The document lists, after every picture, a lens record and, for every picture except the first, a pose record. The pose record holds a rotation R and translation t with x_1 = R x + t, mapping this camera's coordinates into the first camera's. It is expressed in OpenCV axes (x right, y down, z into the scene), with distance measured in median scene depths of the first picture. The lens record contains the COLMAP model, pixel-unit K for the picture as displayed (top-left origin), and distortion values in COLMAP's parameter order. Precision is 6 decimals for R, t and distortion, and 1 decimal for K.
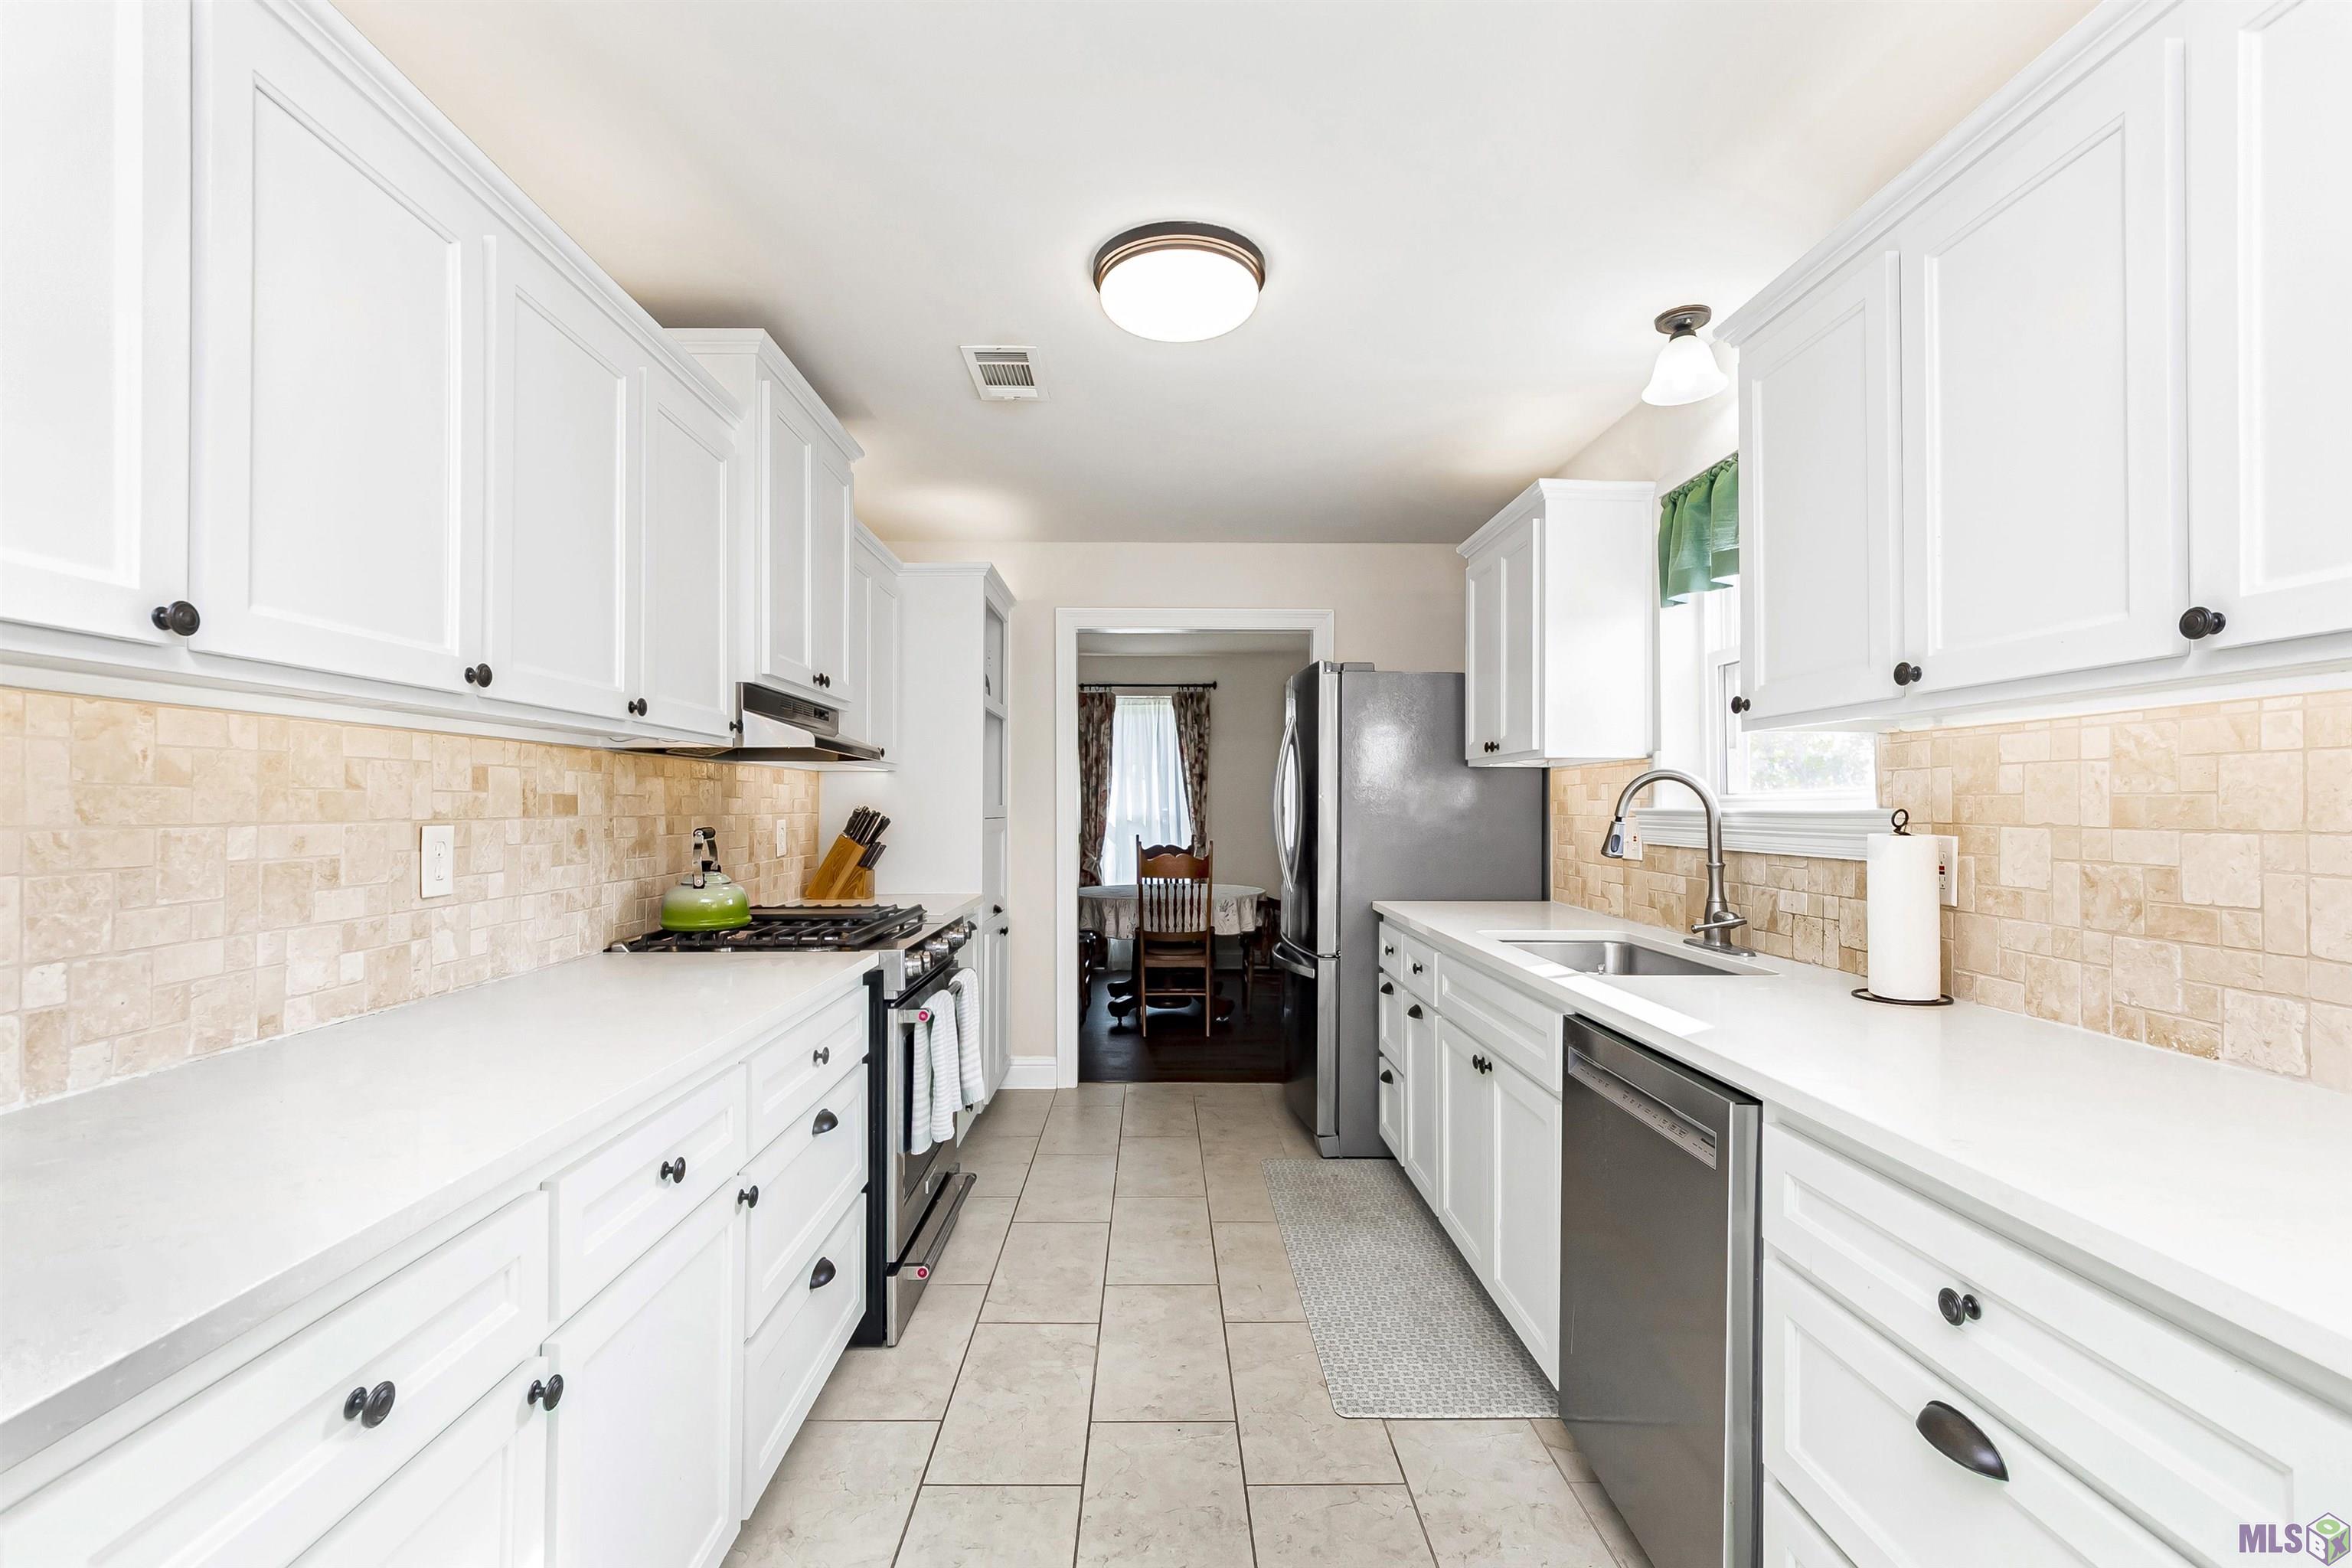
lens RADIAL K [[1038.2, 0, 1174.2], [0, 1038.2, 792.4], [0, 0, 1]] dist [0.000466, 0.000019]
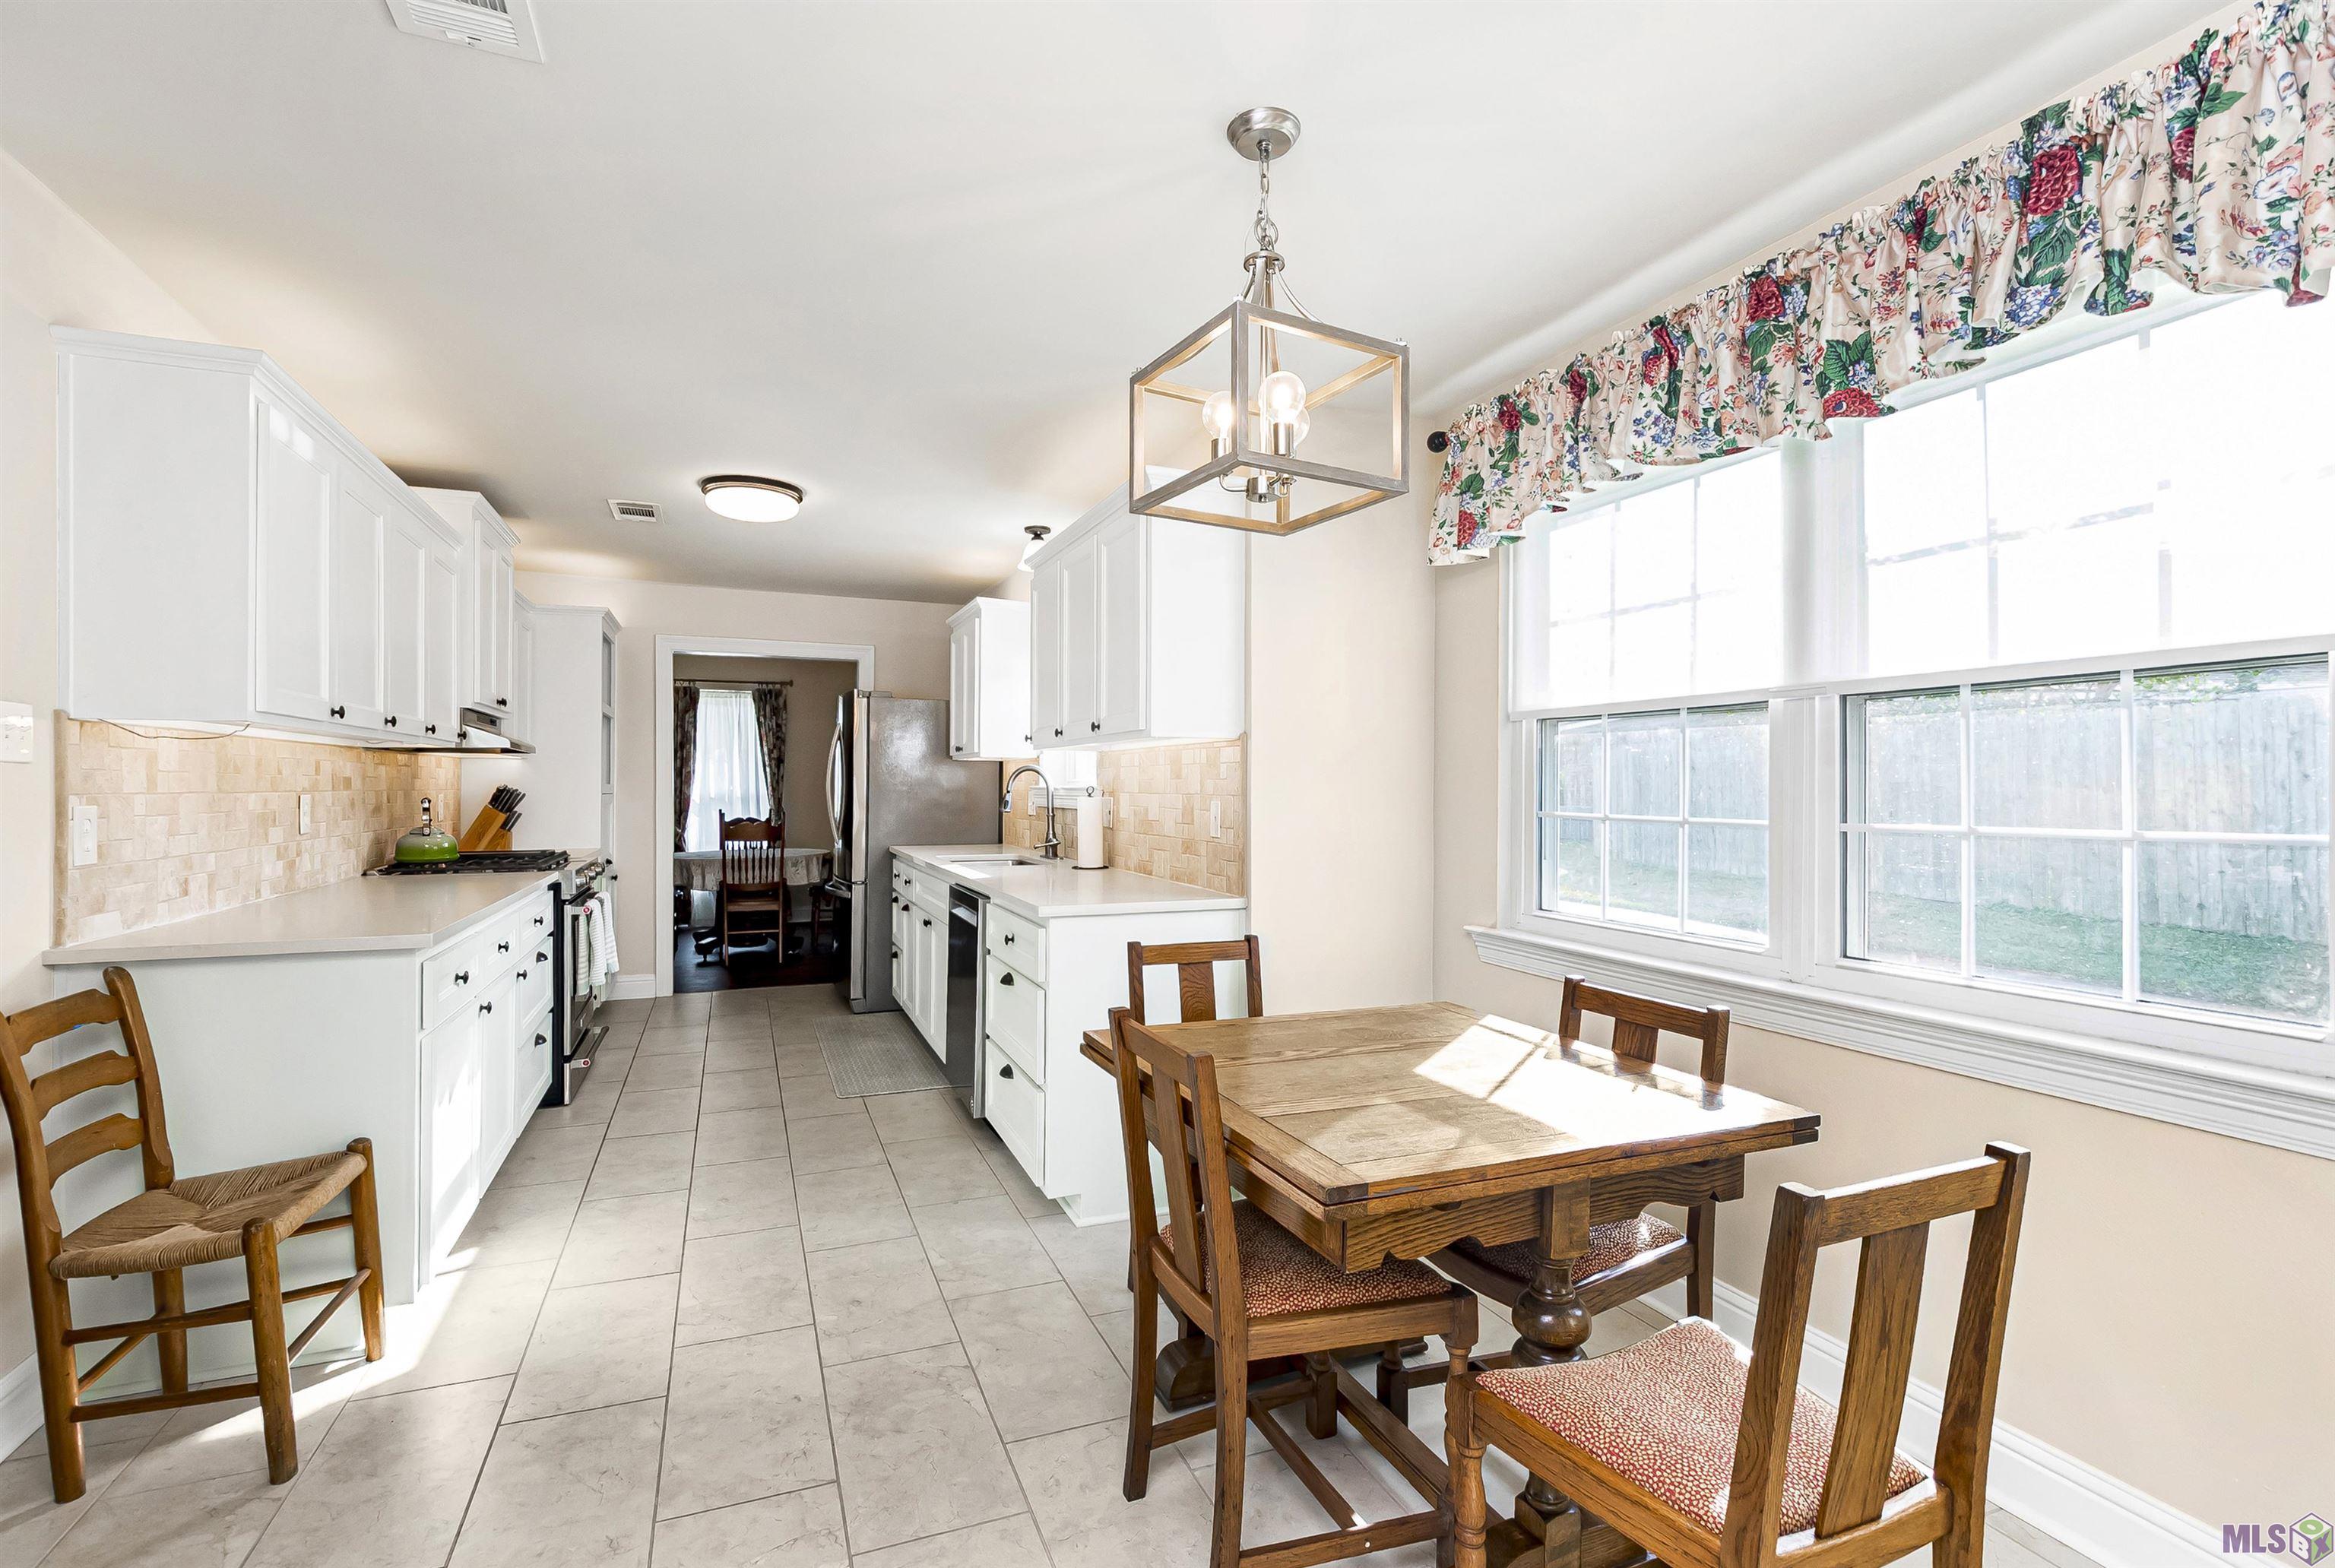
lens RADIAL K [[1046.9, 0, 1190.5], [0, 1046.9, 777.5], [0, 0, 1]] dist [-0.015459, -0.000855]
pose [[0.923969, 0.003939, 0.382448, 0.009993], [-0.005991, 0.999973, 0.004175, -0.007150], [-0.382421, -0.006149, 0.923968, -0.637097]]
